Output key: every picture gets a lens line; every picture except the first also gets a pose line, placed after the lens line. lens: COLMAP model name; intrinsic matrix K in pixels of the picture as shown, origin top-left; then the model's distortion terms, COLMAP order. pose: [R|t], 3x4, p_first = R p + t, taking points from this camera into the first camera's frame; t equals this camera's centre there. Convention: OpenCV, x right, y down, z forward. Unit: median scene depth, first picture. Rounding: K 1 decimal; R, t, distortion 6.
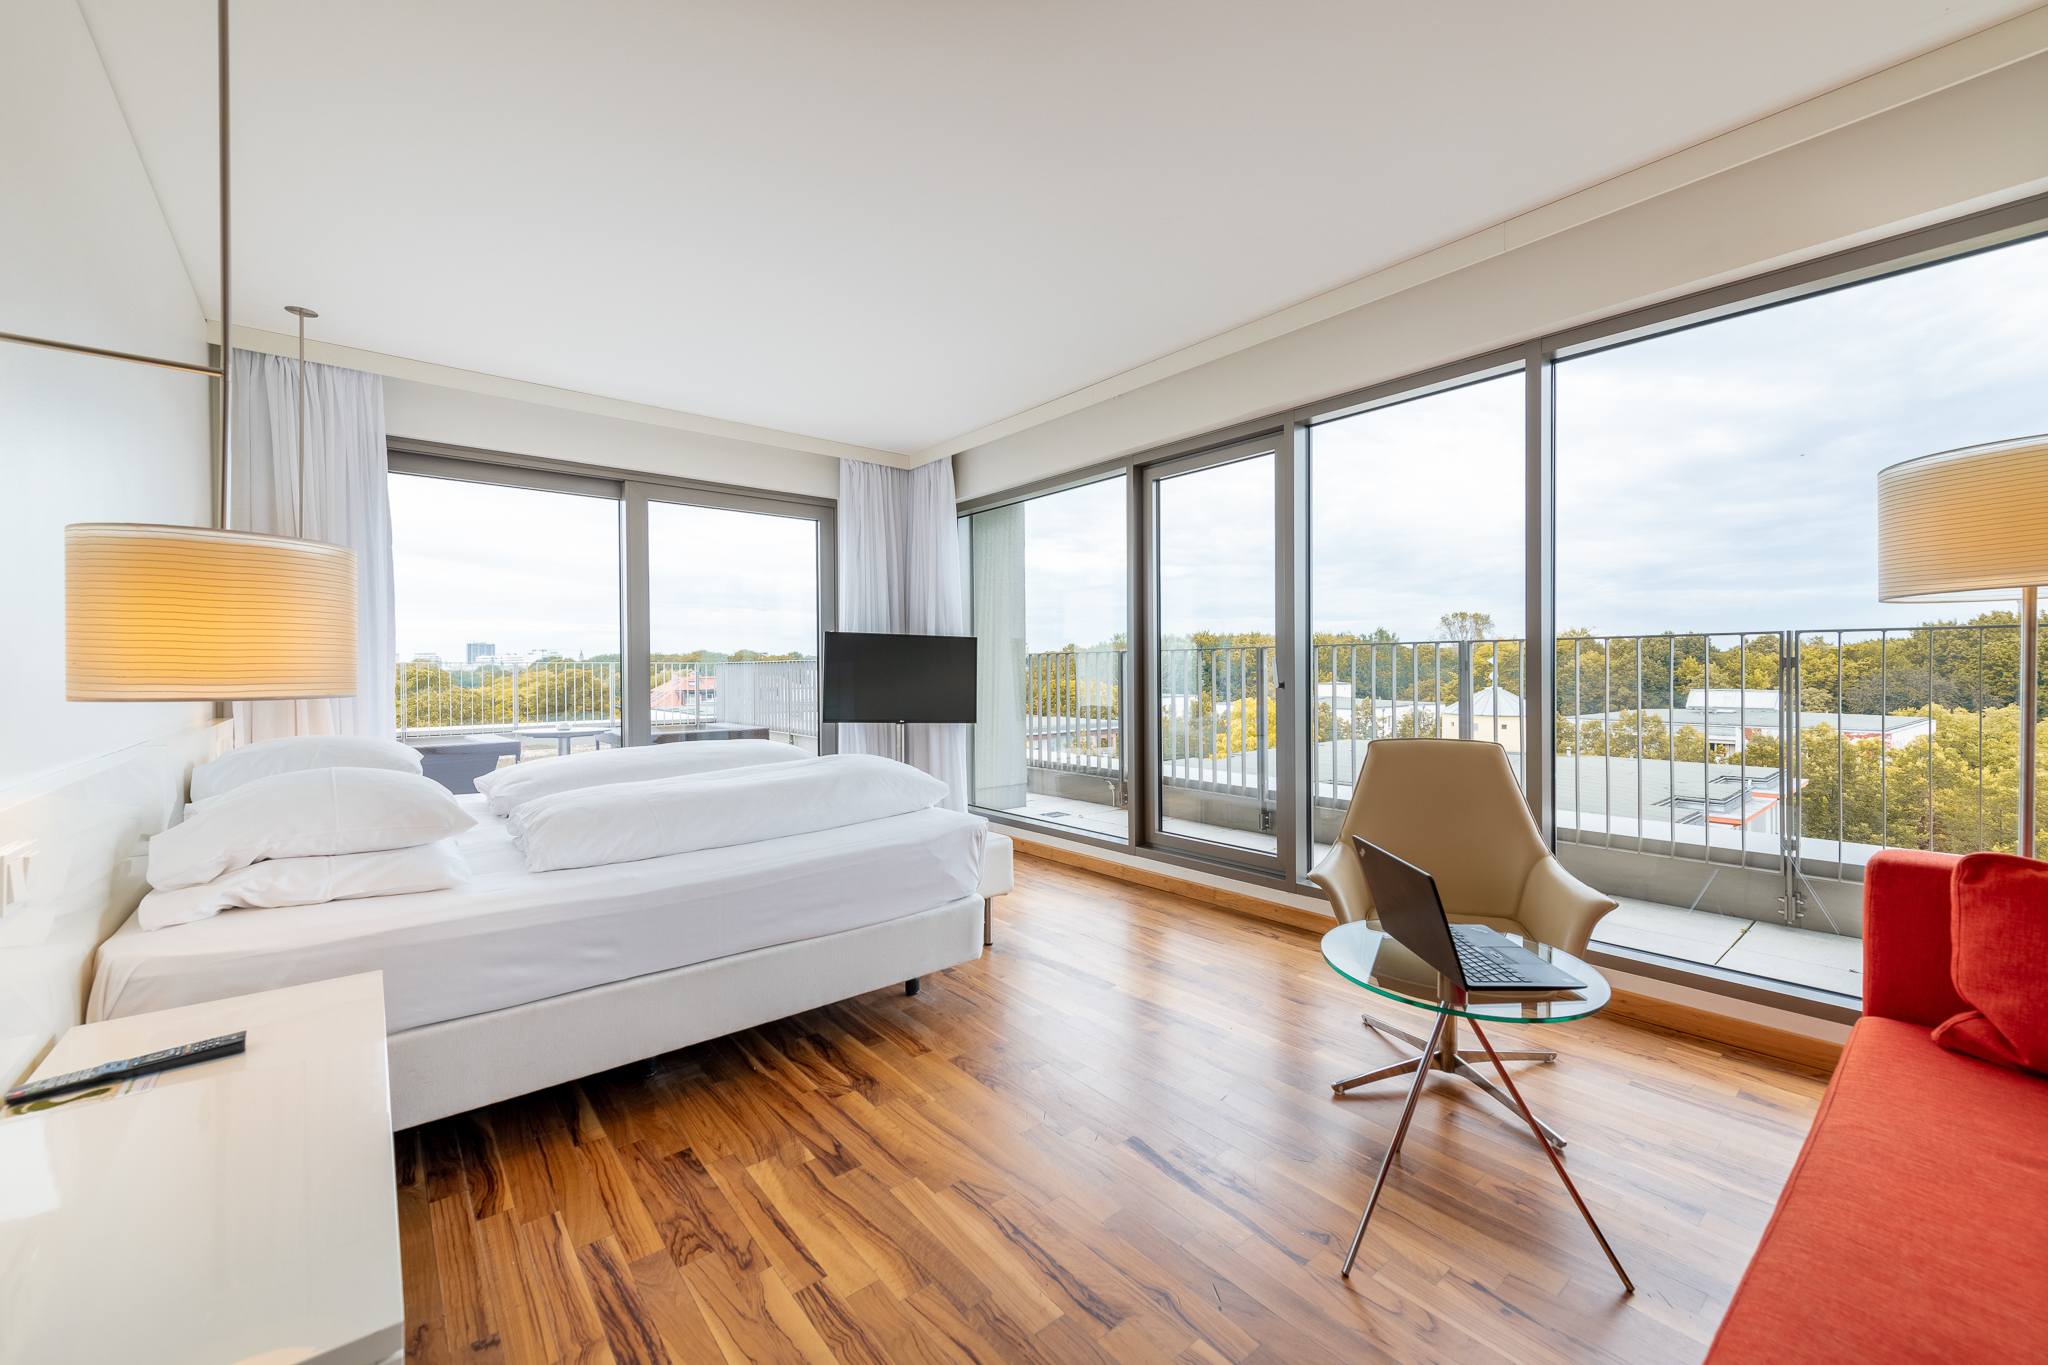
lens RADIAL K [[801.6, 0, 1026.7], [0, 801.6, 680.3], [0, 0, 1]] dist [0.013354, -0.005513]
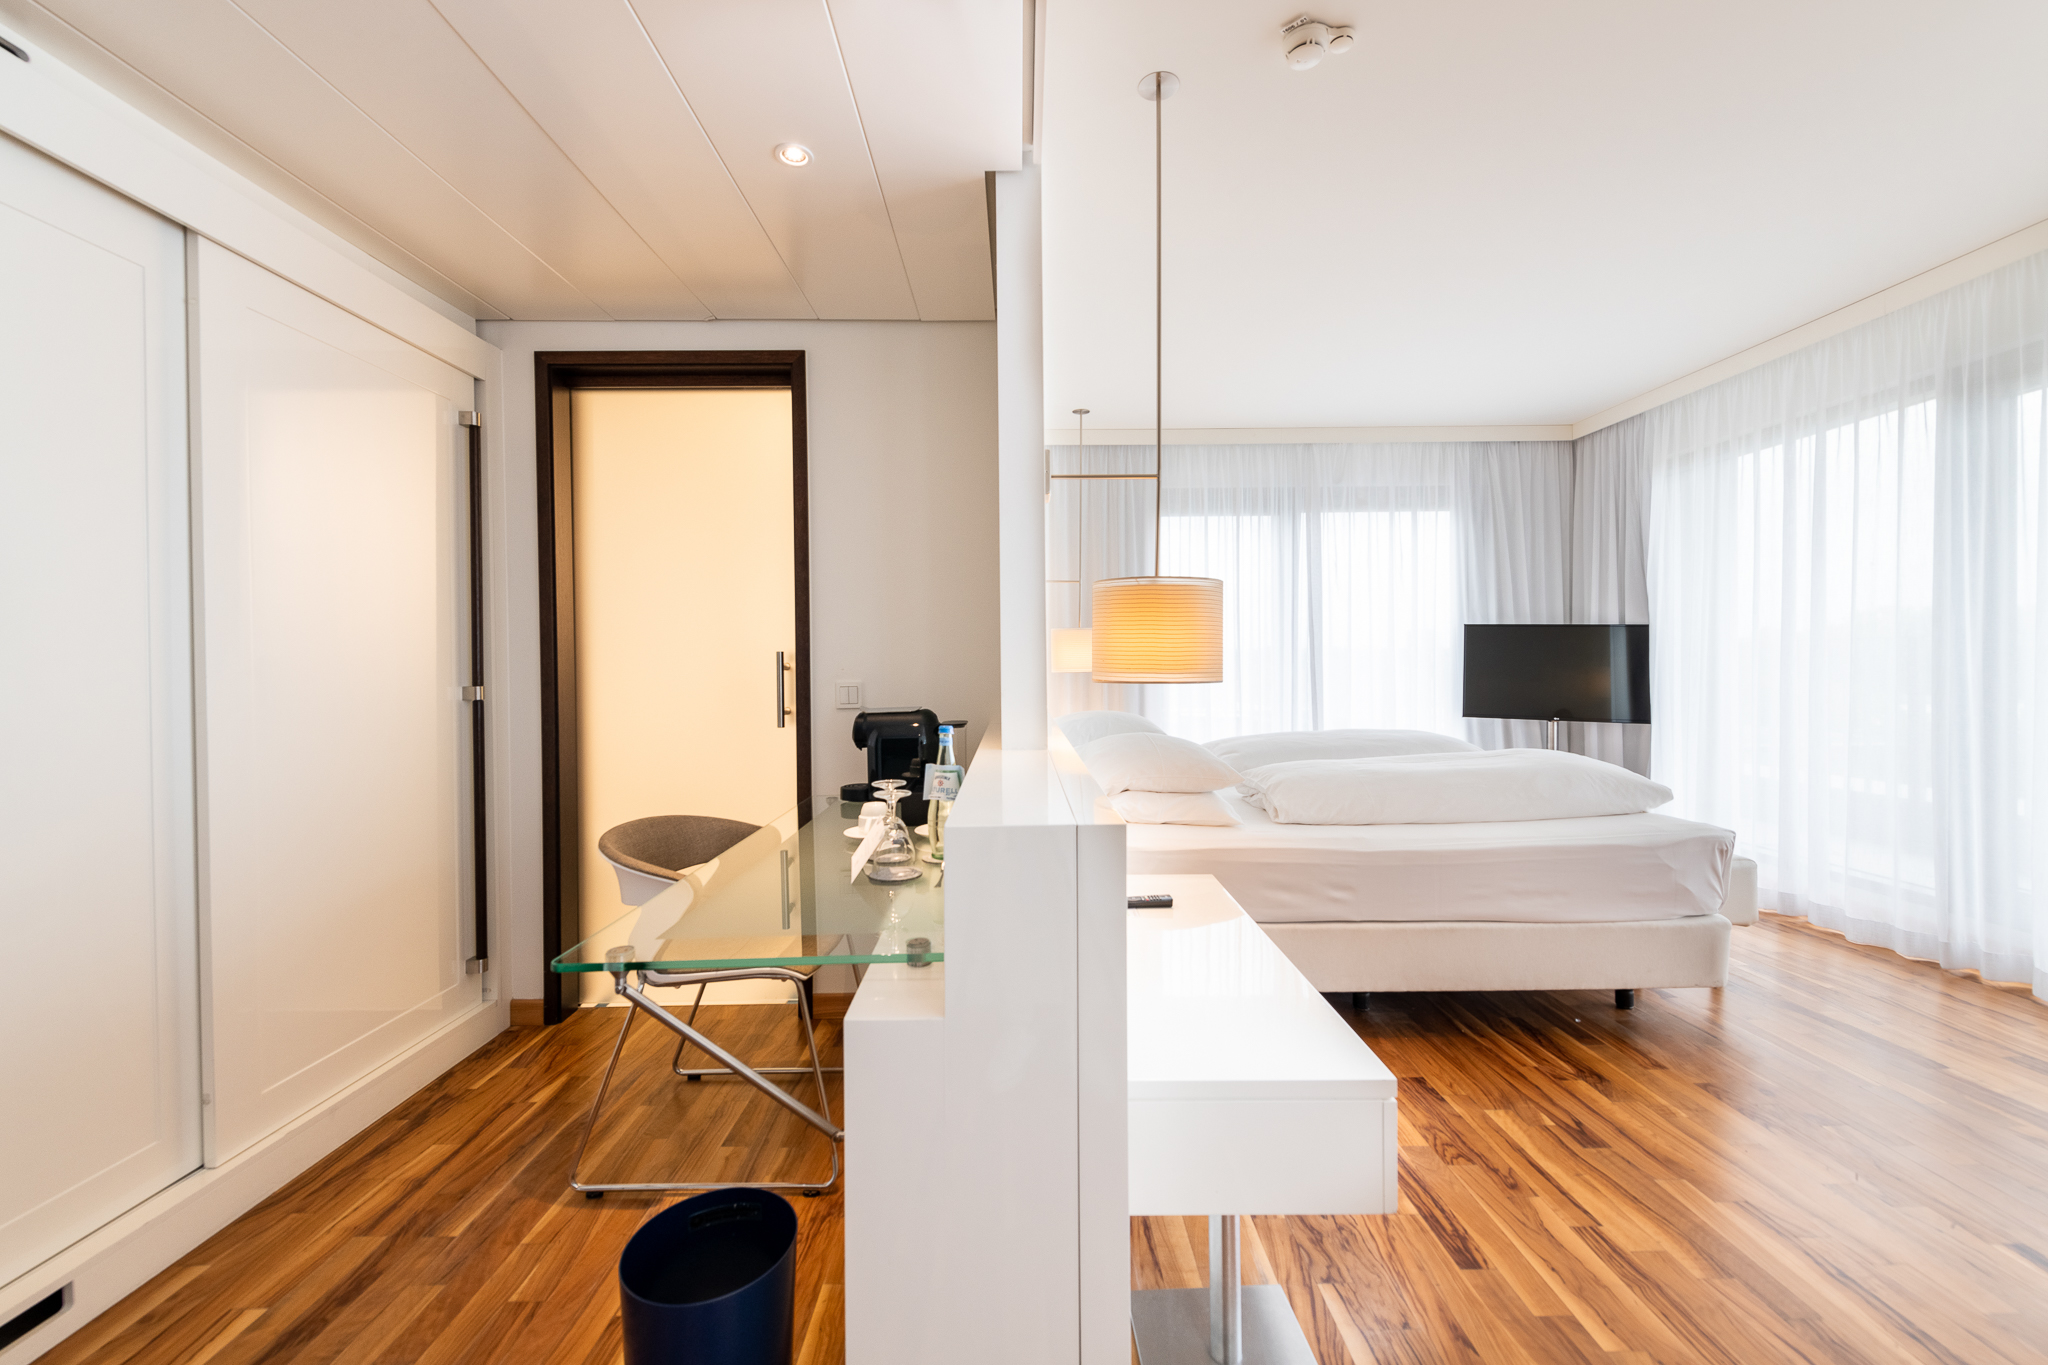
lens RADIAL K [[801.6, 0, 1026.7], [0, 801.6, 680.3], [0, 0, 1]] dist [0.013354, -0.005513]
pose [[0.775322, 0.009059, -0.631501, -0.122088], [-0.004519, 0.999951, 0.008795, 0.003139], [0.631549, -0.003965, 0.775326, -0.229217]]
